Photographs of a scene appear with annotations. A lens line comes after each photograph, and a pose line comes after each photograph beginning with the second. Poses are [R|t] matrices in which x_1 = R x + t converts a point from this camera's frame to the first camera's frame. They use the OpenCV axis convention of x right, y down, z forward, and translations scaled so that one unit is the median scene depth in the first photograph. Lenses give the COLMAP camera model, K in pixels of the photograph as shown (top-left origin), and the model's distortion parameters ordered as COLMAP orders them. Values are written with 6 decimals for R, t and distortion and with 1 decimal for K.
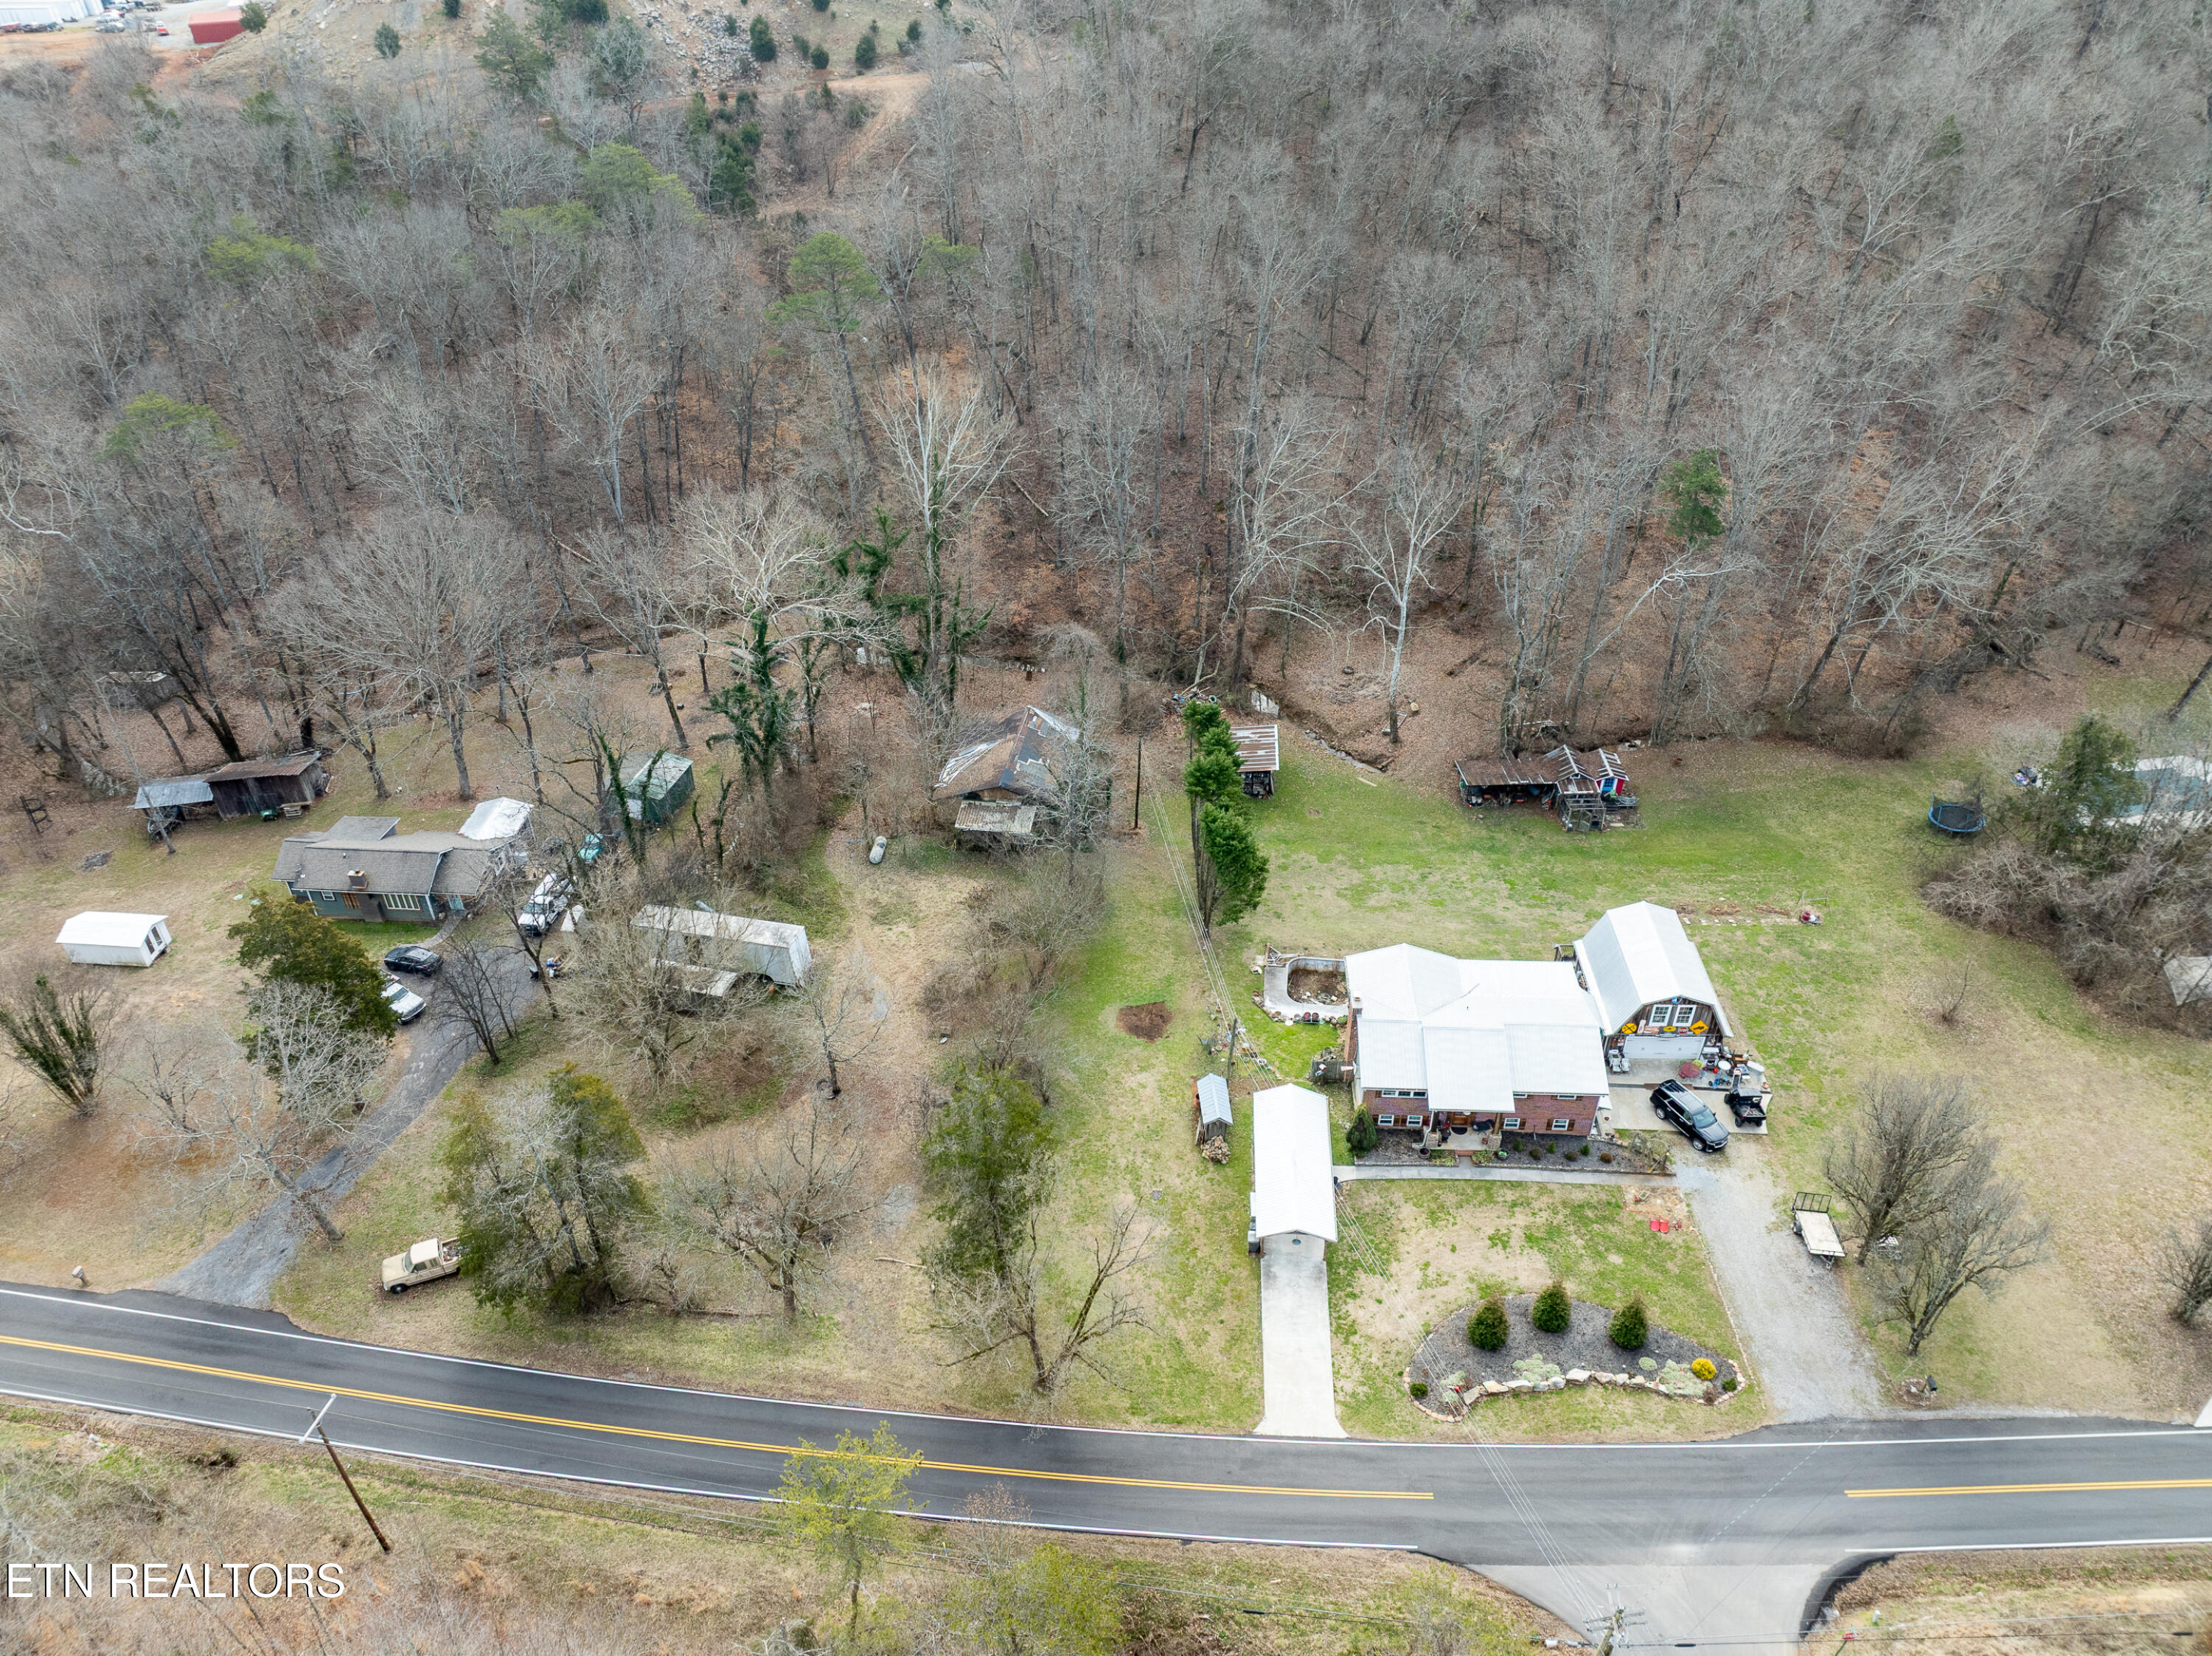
lens RADIAL K [[1570.8, 0, 1114.8], [0, 1570.8, 834.6], [0, 0, 1]] dist [-0.054340, 0.026139]
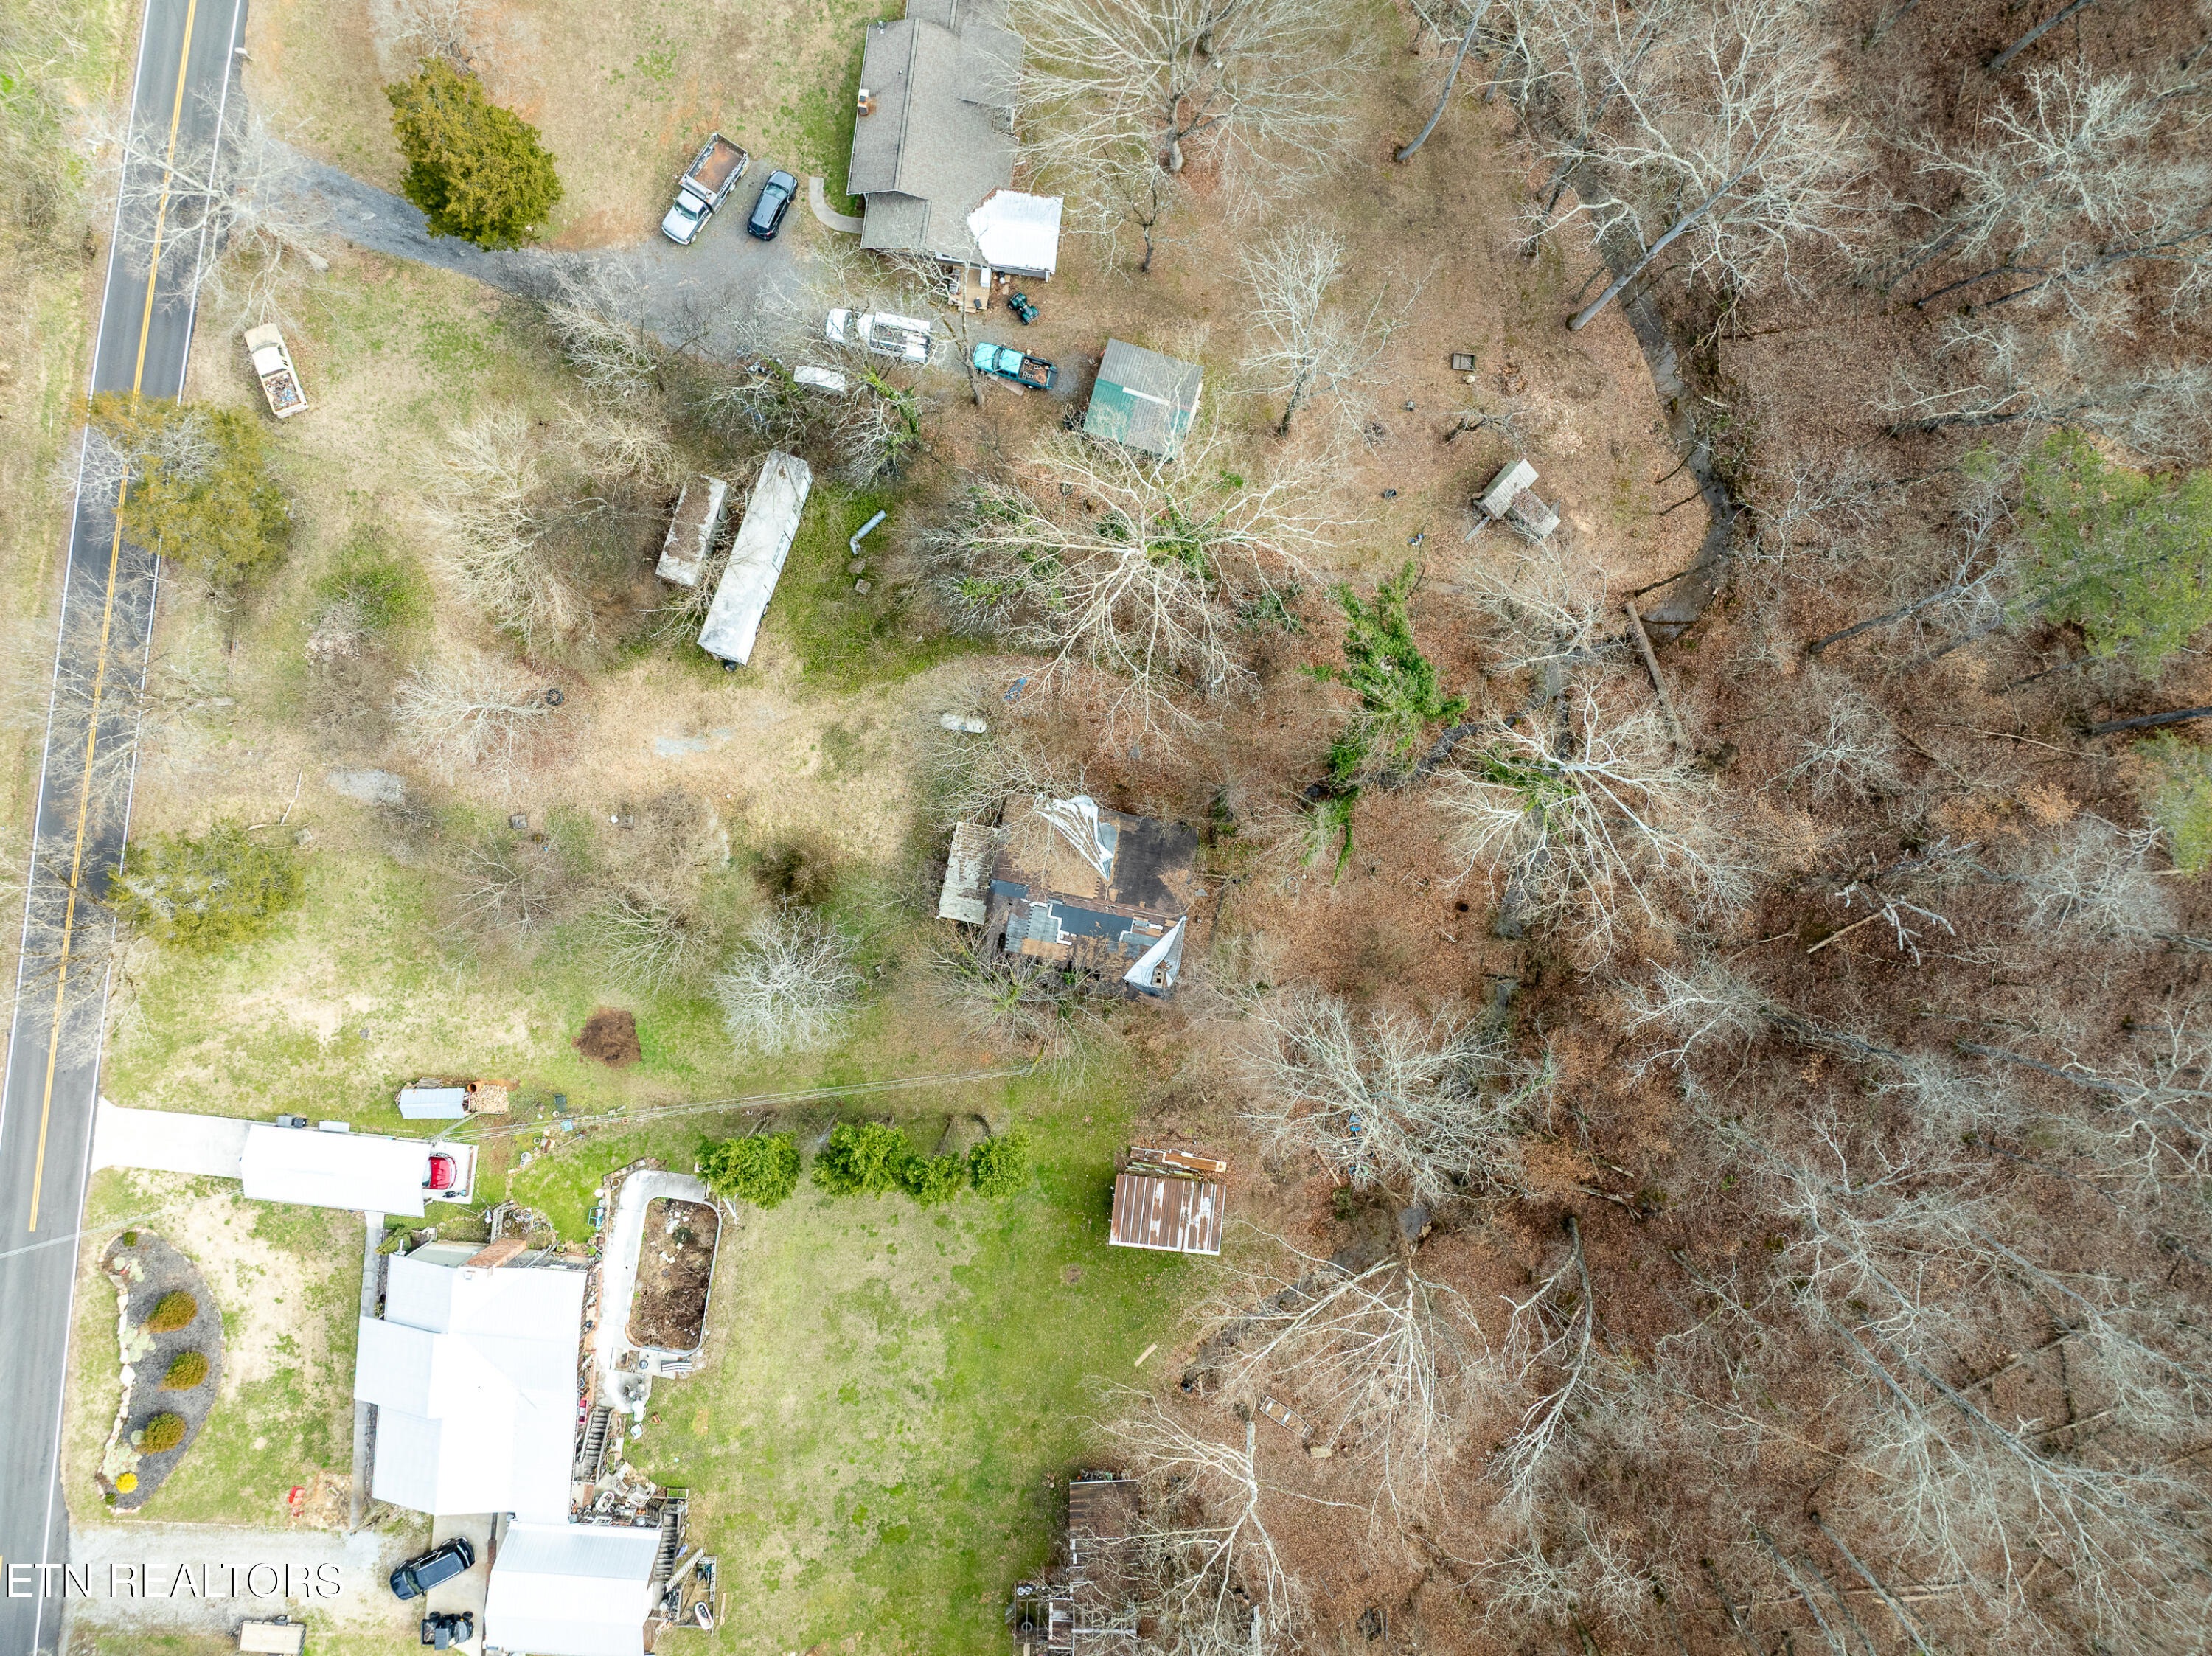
lens RADIAL K [[1570.8, 0, 1106.8], [0, 1570.8, 835.4], [0, 0, 1]] dist [-0.054340, 0.026139]
pose [[-0.047196, 0.998839, 0.009687, -0.122493], [-0.608263, -0.036431, 0.792899, -0.783751], [0.792331, 0.031529, 0.609276, 0.666370]]
